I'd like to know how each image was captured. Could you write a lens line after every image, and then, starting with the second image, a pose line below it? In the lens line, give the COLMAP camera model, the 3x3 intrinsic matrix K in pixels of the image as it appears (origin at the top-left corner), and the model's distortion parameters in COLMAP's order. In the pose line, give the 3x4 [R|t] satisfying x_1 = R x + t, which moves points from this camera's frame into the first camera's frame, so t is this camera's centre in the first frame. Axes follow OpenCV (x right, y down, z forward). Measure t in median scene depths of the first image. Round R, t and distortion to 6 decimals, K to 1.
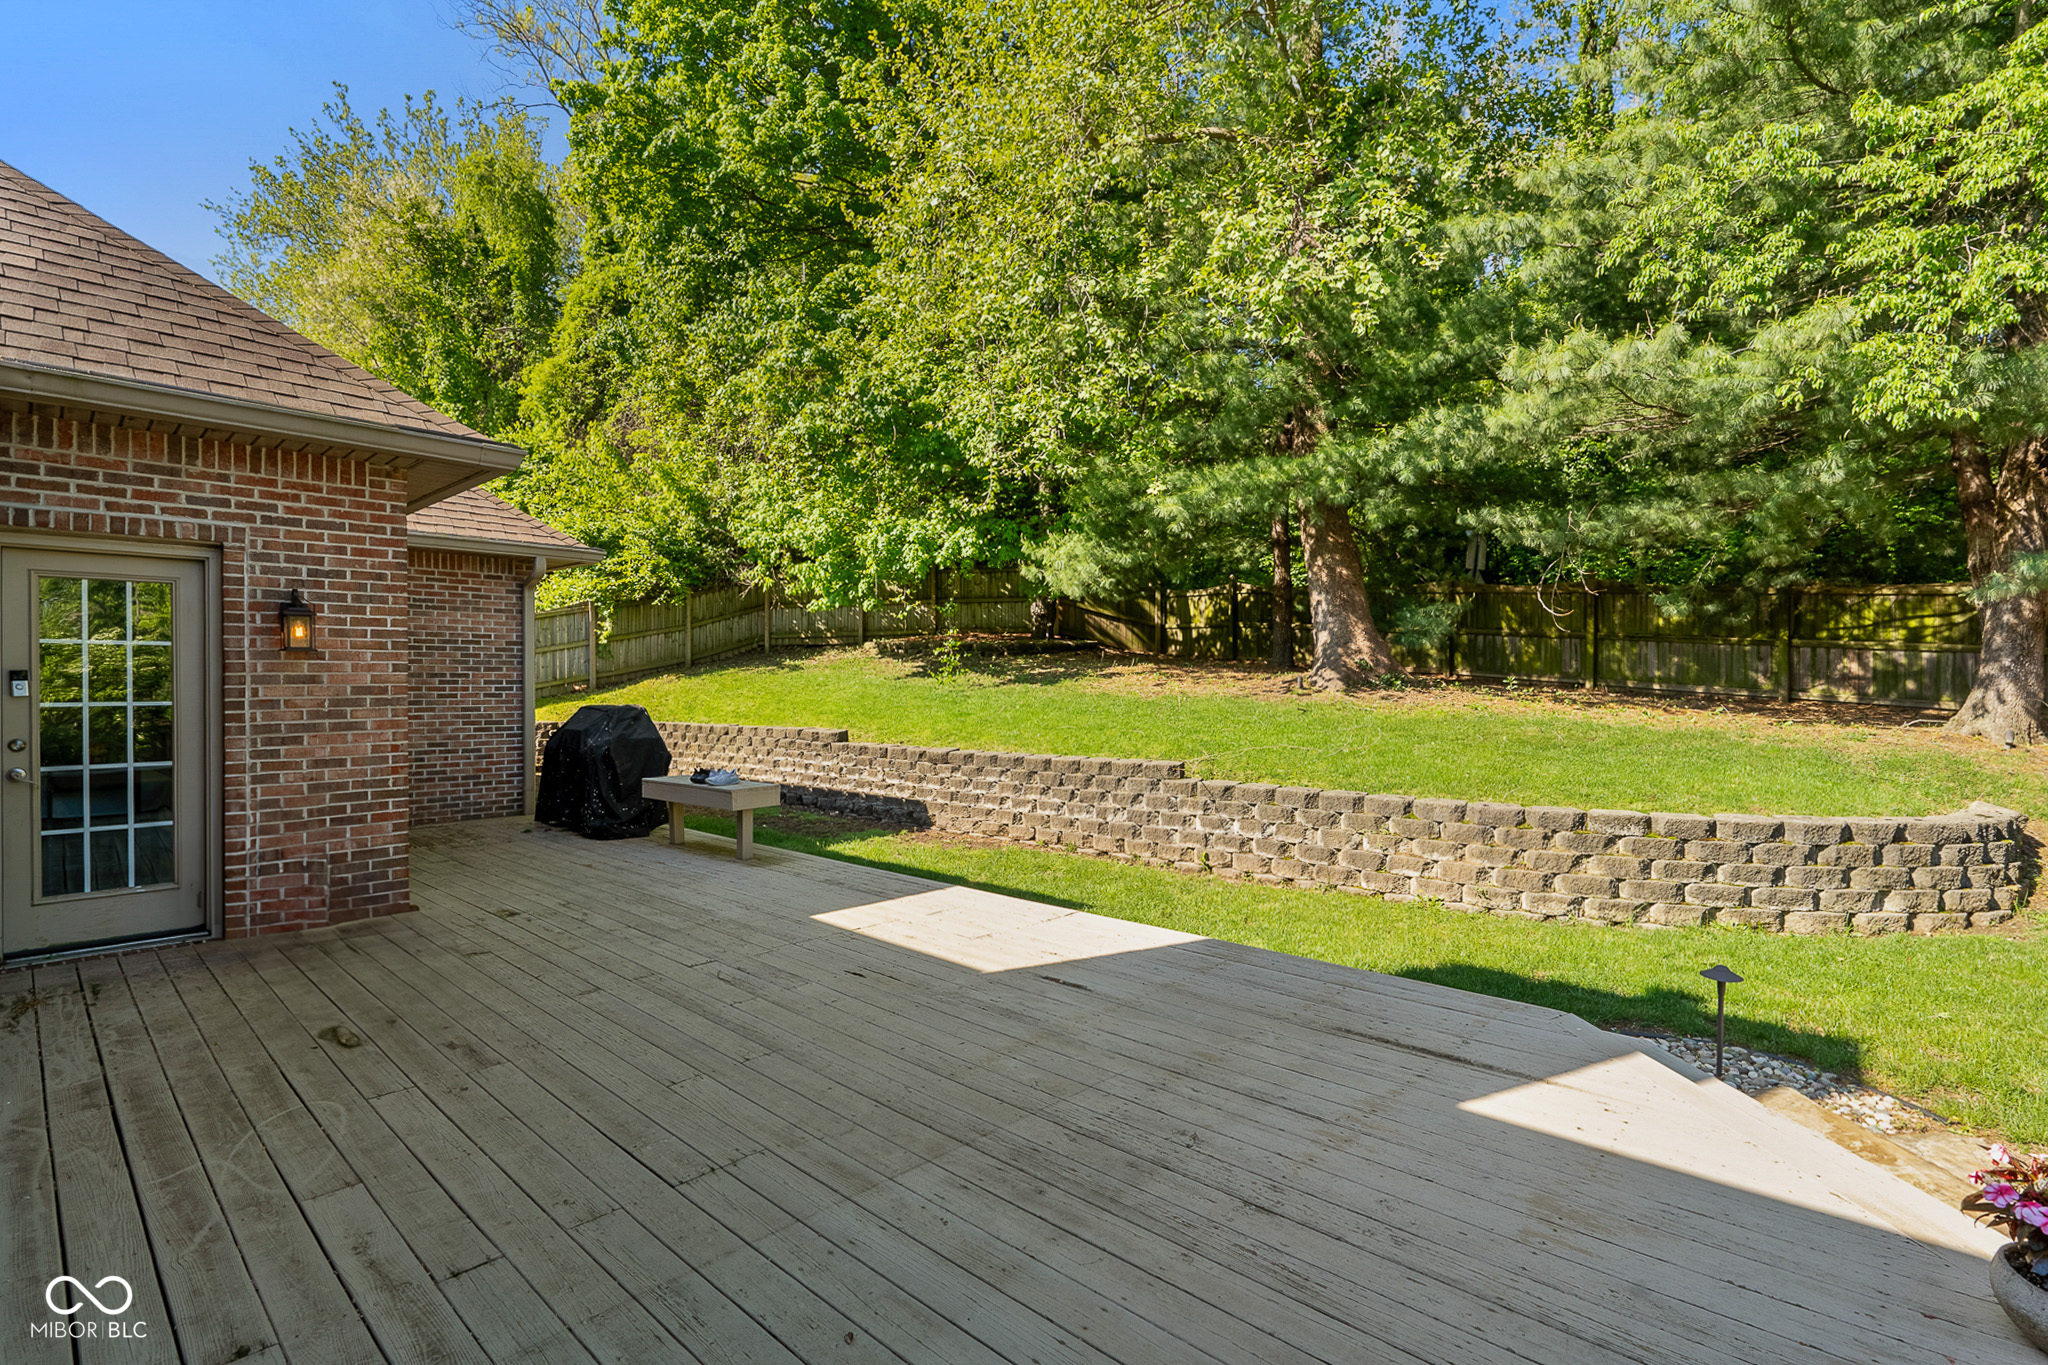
lens RADIAL K [[928.1, 0, 1035.5], [0, 928.1, 688.5], [0, 0, 1]] dist [-0.003433, 0.003939]
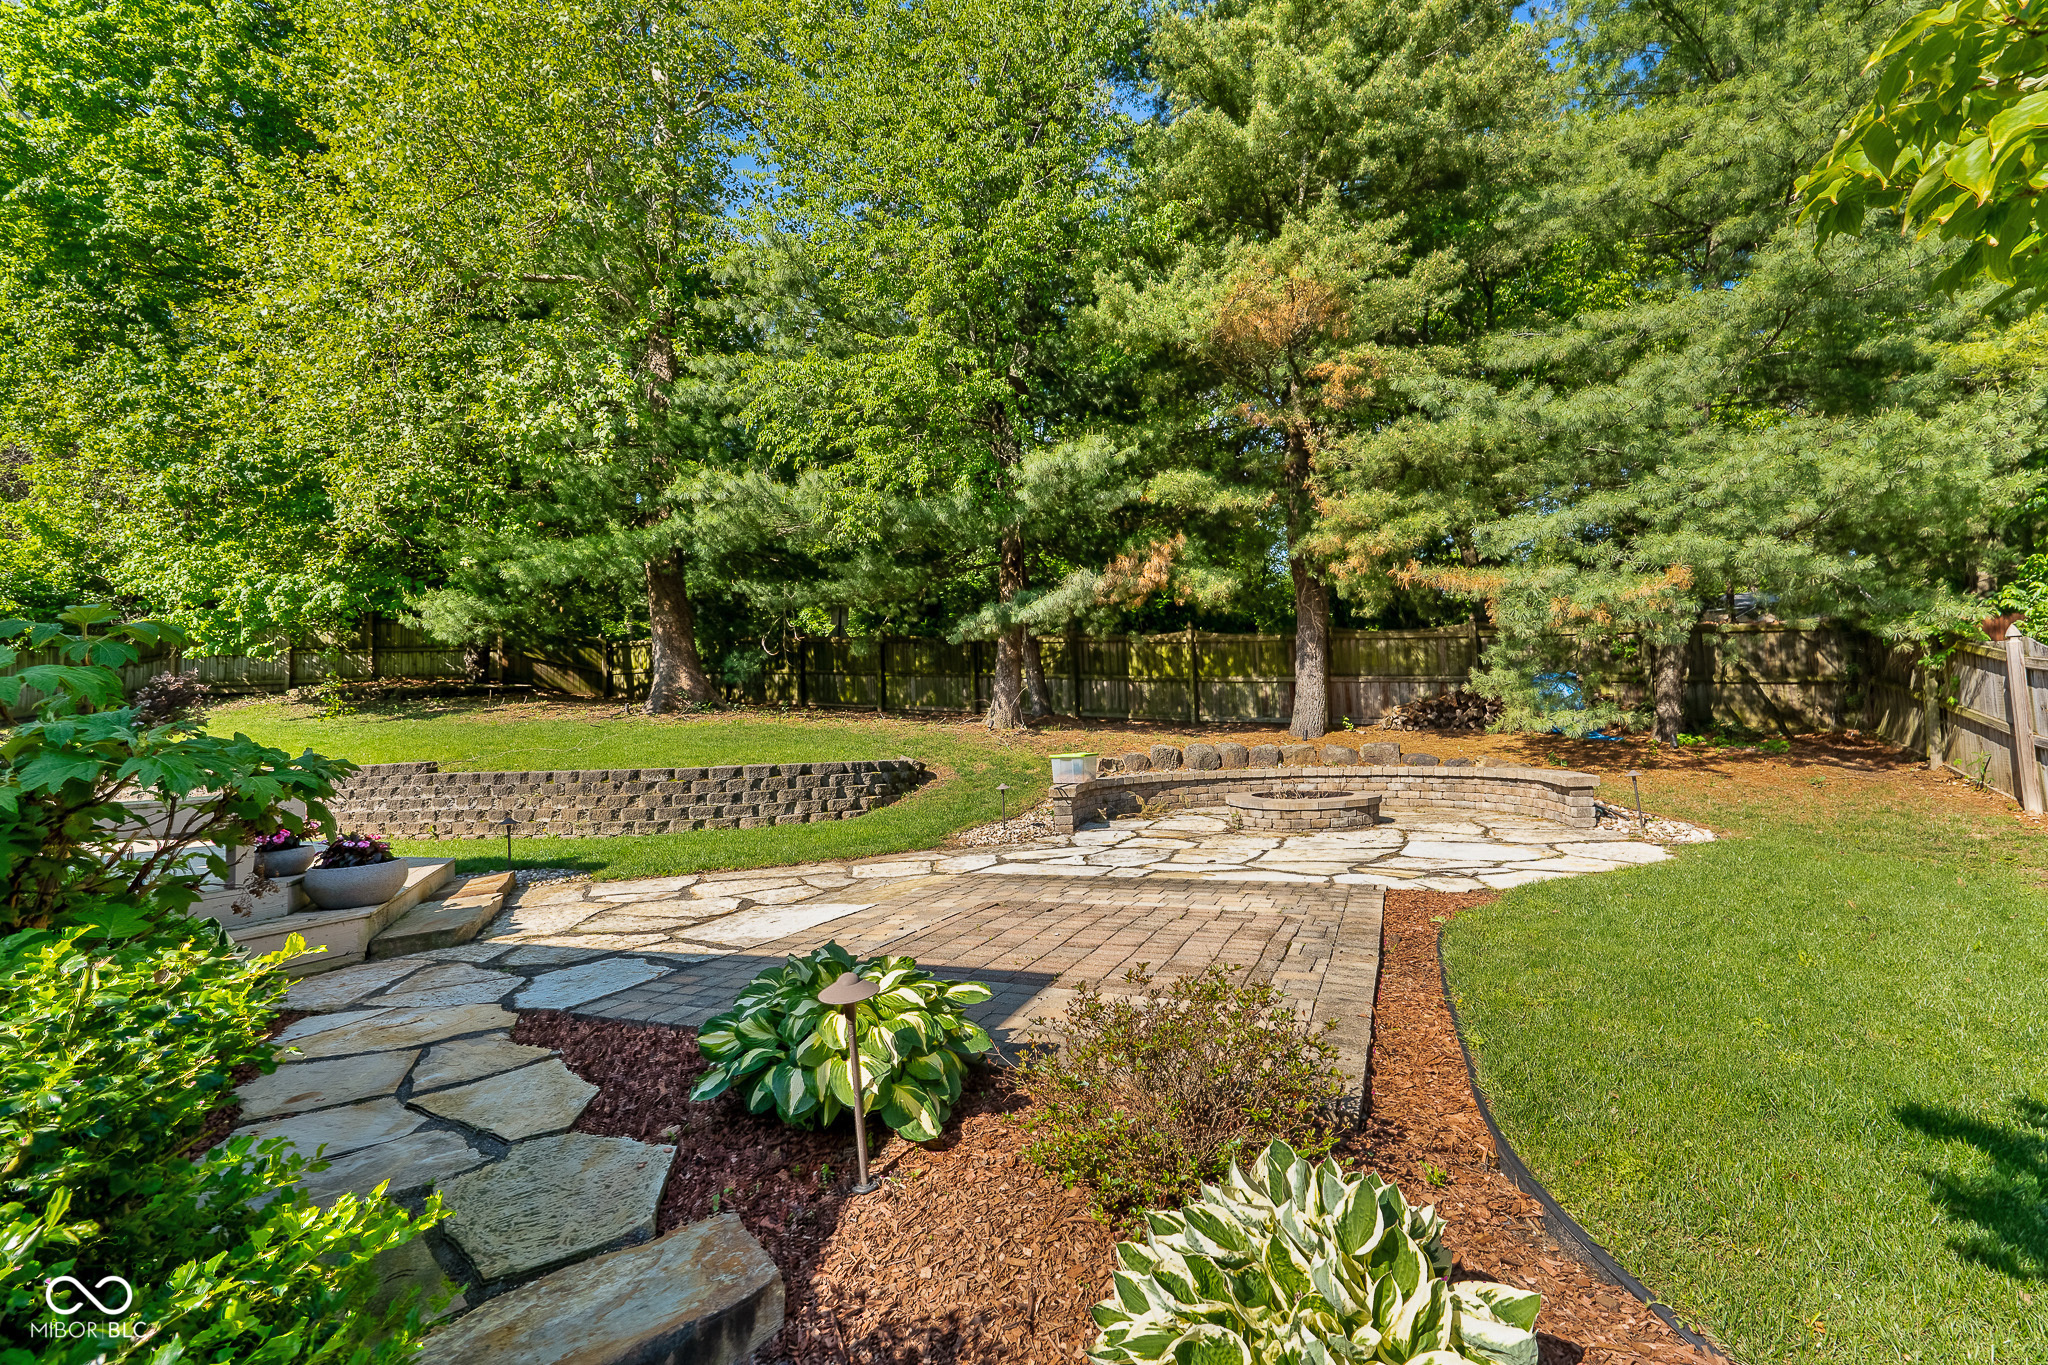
lens RADIAL K [[898.7, 0, 1021.9], [0, 898.7, 688.7], [0, 0, 1]] dist [-0.004785, -0.000502]
pose [[0.926037, -0.009048, 0.377325, 0.636082], [0.033399, 0.997755, -0.058044, 0.108461], [-0.375952, 0.066354, 0.924260, -0.725314]]
